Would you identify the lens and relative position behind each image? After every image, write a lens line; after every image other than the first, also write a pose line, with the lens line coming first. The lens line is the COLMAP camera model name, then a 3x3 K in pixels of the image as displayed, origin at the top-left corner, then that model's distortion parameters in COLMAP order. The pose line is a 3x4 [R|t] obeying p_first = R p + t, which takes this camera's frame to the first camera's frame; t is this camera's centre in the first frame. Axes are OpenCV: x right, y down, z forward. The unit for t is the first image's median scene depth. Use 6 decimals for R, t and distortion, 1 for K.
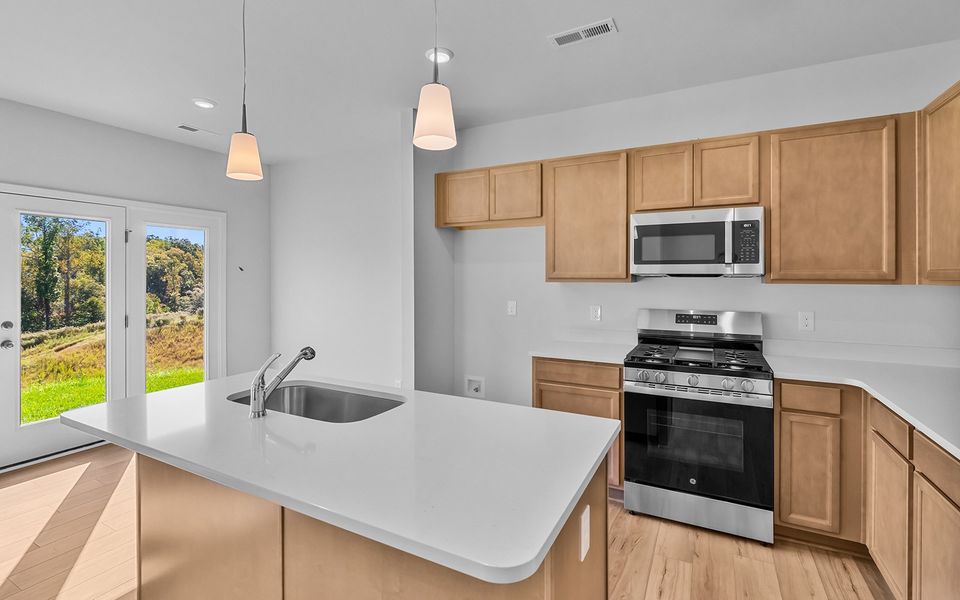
lens RADIAL K [[442.3, 0, 483.4], [0, 442.3, 275.1], [0, 0, 1]] dist [0.000288, -0.000031]
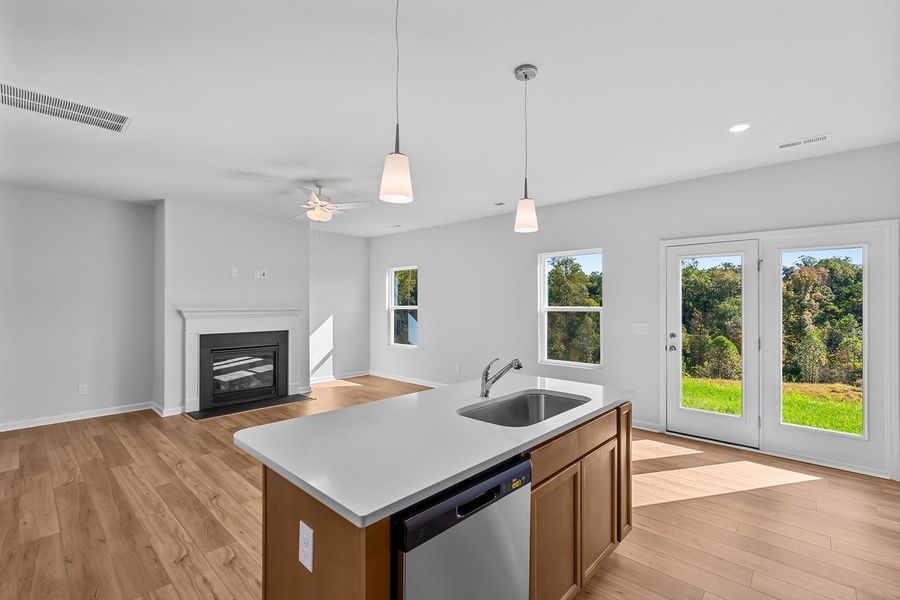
lens RADIAL K [[403.6, 0, 445.8], [0, 403.6, 300.4], [0, 0, 1]] dist [-0.000393, -0.000214]
pose [[-0.265930, -0.003266, -0.963987, 0.361987], [0.001232, 0.999992, -0.003727, 0.000128], [0.963991, -0.002178, -0.265924, 0.547075]]
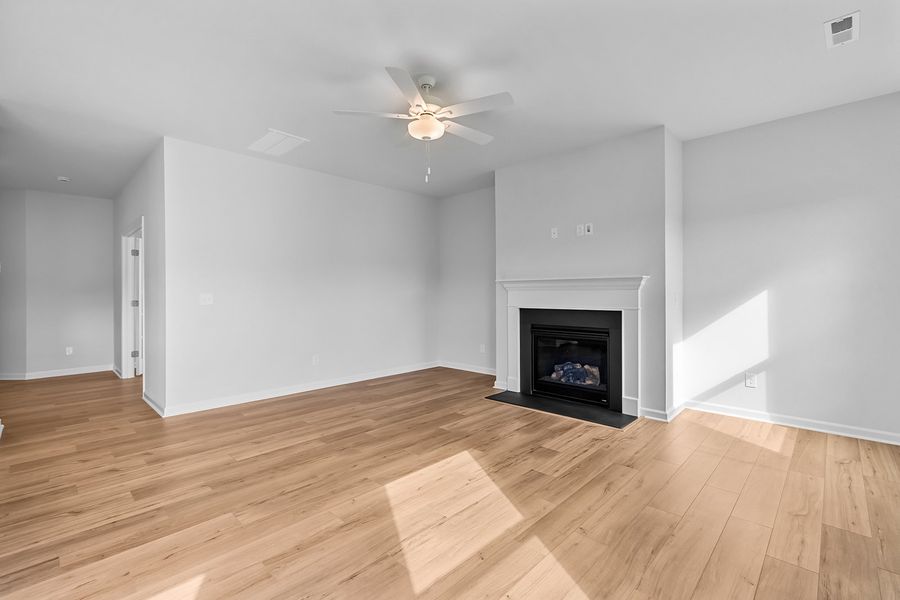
lens RADIAL K [[403.1, 0, 449.9], [0, 403.1, 296.1], [0, 0, 1]] dist [-0.001940, -0.000216]
pose [[-0.962083, 0.007240, 0.272662, -0.929635], [0.009133, 0.999942, 0.005673, 0.067232], [-0.272605, 0.007949, -0.962093, 0.617403]]
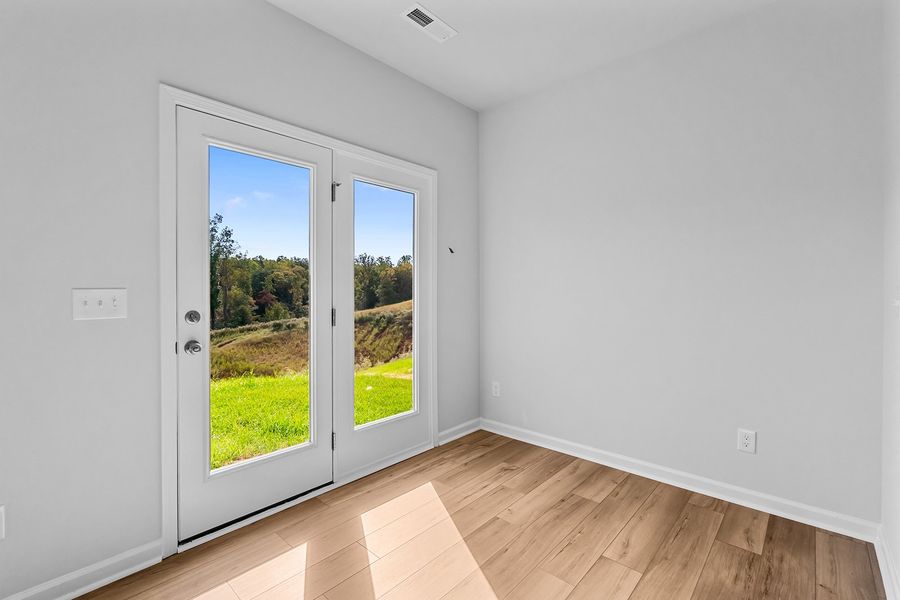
lens RADIAL K [[409.1, 0, 450.6], [0, 409.1, 291.6], [0, 0, 1]] dist [-0.000357, -0.000091]
pose [[0.968790, 0.002067, -0.247875, -0.497114], [-0.000223, 0.999972, 0.007467, 0.063138], [0.247883, -0.007179, 0.968763, 0.454087]]
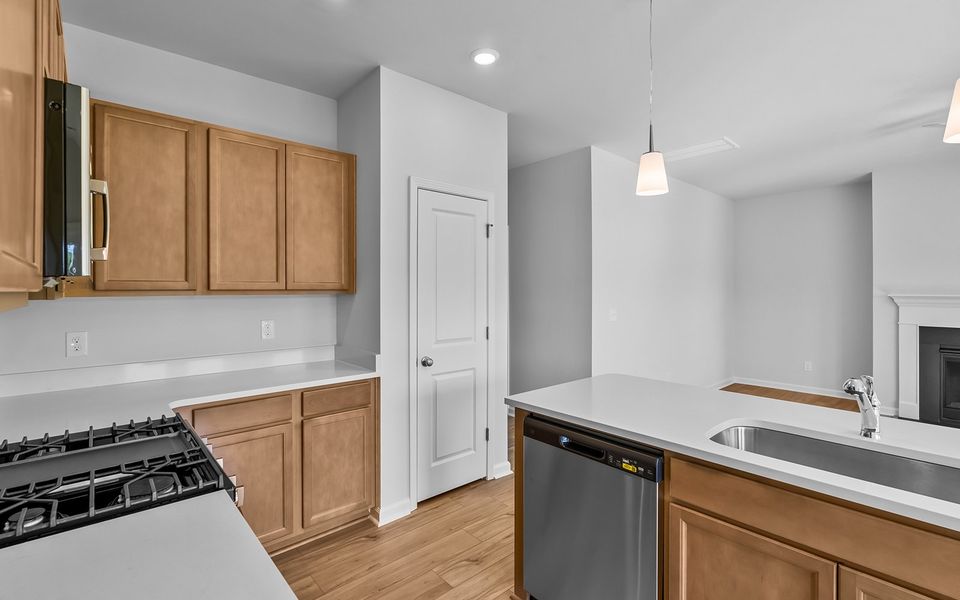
lens RADIAL K [[434.2, 0, 476.6], [0, 434.2, 290.3], [0, 0, 1]] dist [0.001279, 0.000153]
pose [[-0.937224, 0.001050, 0.348725, -0.031480], [0.001823, 0.999997, 0.001889, 0.006316], [-0.348722, 0.002406, -0.937223, 0.938118]]
